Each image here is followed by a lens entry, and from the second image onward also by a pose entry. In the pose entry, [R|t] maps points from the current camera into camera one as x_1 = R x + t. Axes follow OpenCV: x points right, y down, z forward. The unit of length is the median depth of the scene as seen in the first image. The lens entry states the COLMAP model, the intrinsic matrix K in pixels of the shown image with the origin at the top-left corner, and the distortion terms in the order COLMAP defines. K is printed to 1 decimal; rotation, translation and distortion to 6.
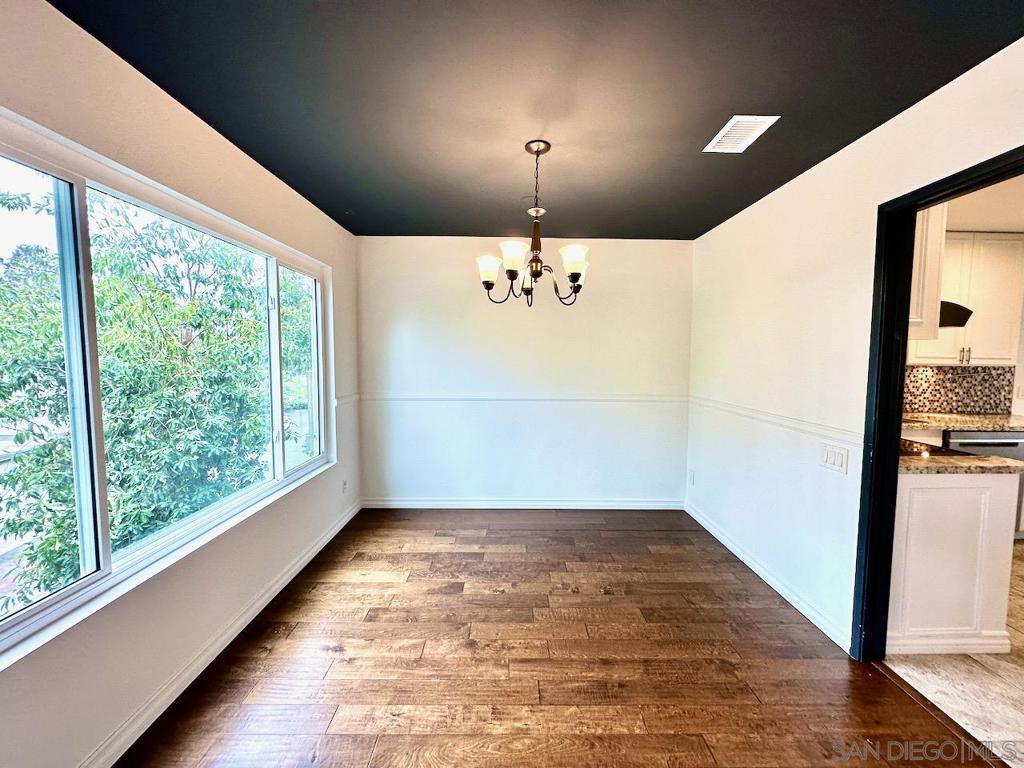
lens RADIAL K [[406.9, 0, 513.1], [0, 406.9, 384.5], [0, 0, 1]] dist [-0.005223, 0.001170]
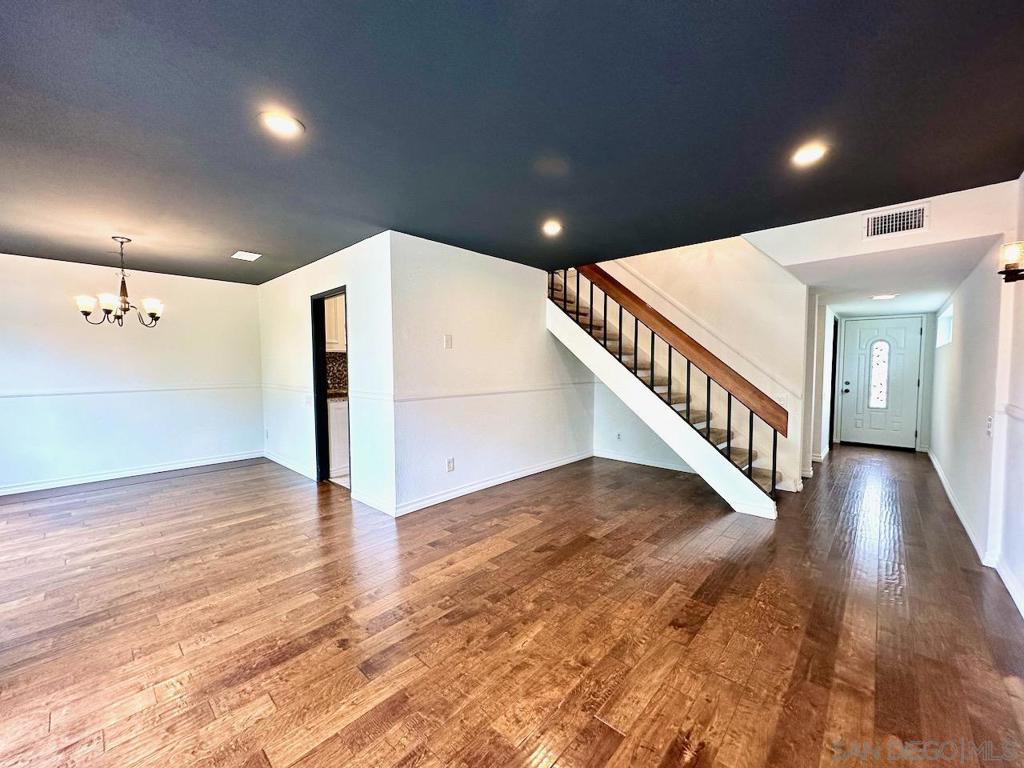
lens RADIAL K [[406.9, 0, 513.1], [0, 406.9, 384.5], [0, 0, 1]] dist [-0.005223, 0.001170]
pose [[0.683150, -0.046814, 0.728776, -0.054507], [0.059805, 0.998178, 0.008059, 0.085884], [-0.727825, 0.038079, 0.684704, -0.860011]]
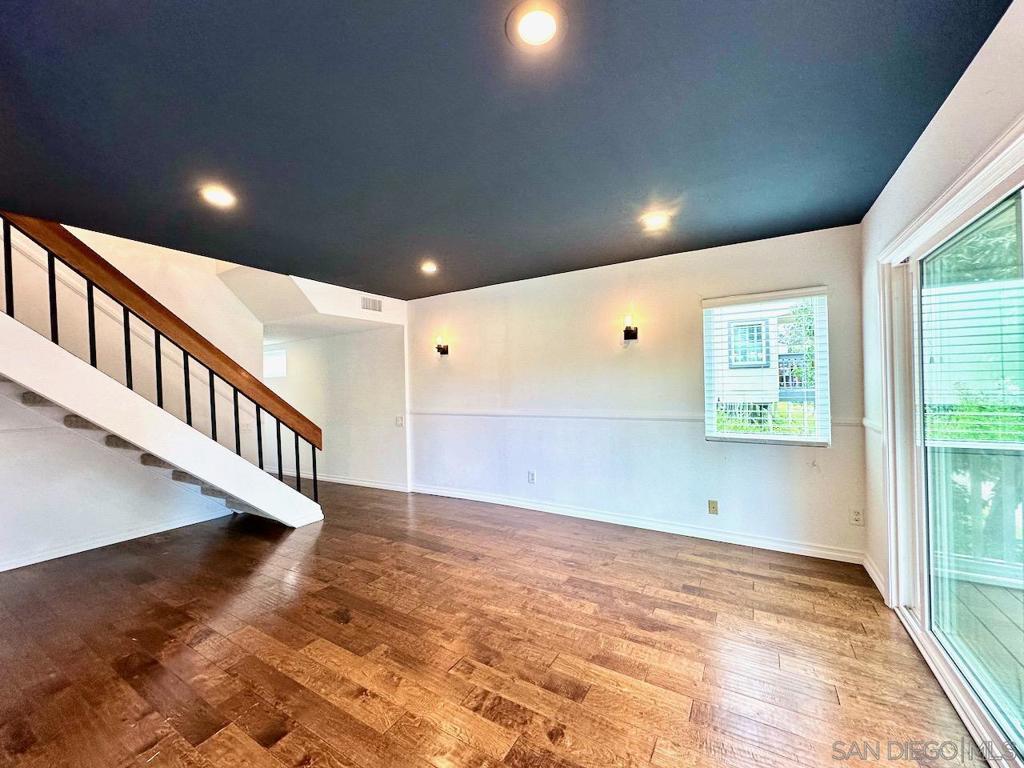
lens RADIAL K [[406.9, 0, 513.1], [0, 406.9, 384.5], [0, 0, 1]] dist [-0.005223, 0.001170]
pose [[-0.854335, 0.008602, 0.519652, -0.019846], [0.046717, 0.997086, 0.060301, 0.016158], [-0.517620, 0.075794, -0.852247, 0.090755]]
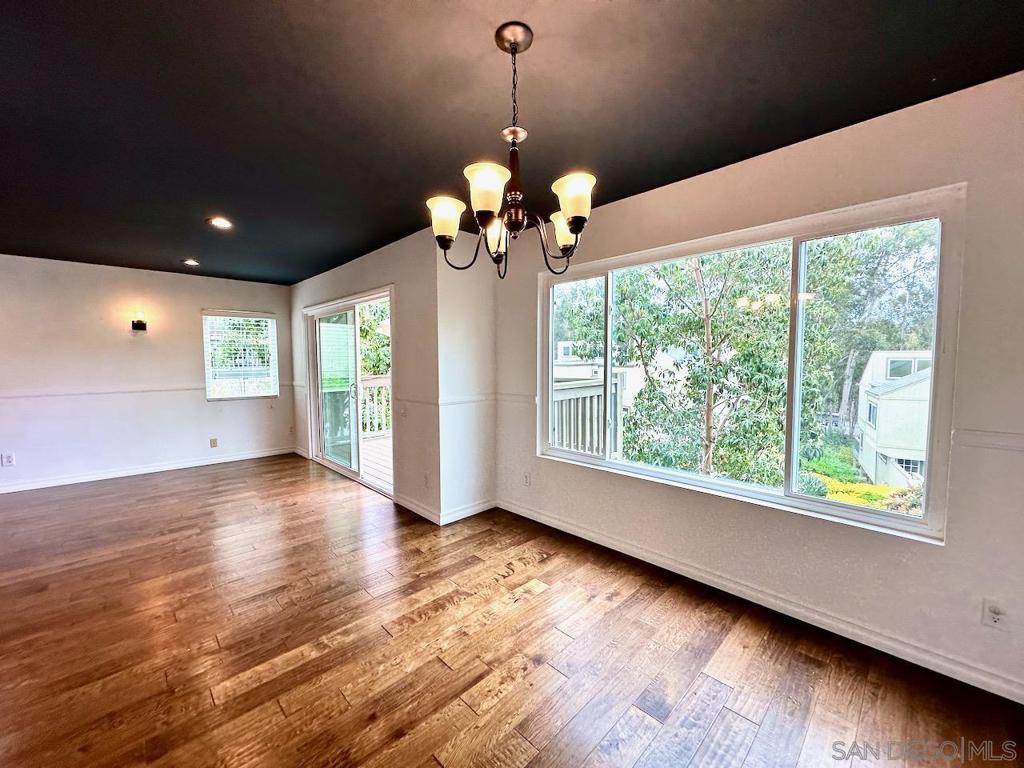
lens RADIAL K [[406.9, 0, 513.1], [0, 406.9, 384.5], [0, 0, 1]] dist [-0.005223, 0.001170]
pose [[-0.722419, 0.038357, -0.690390, 0.325643], [-0.048782, 0.993145, 0.106223, -0.047949], [0.689732, 0.110416, -0.715596, 0.912501]]
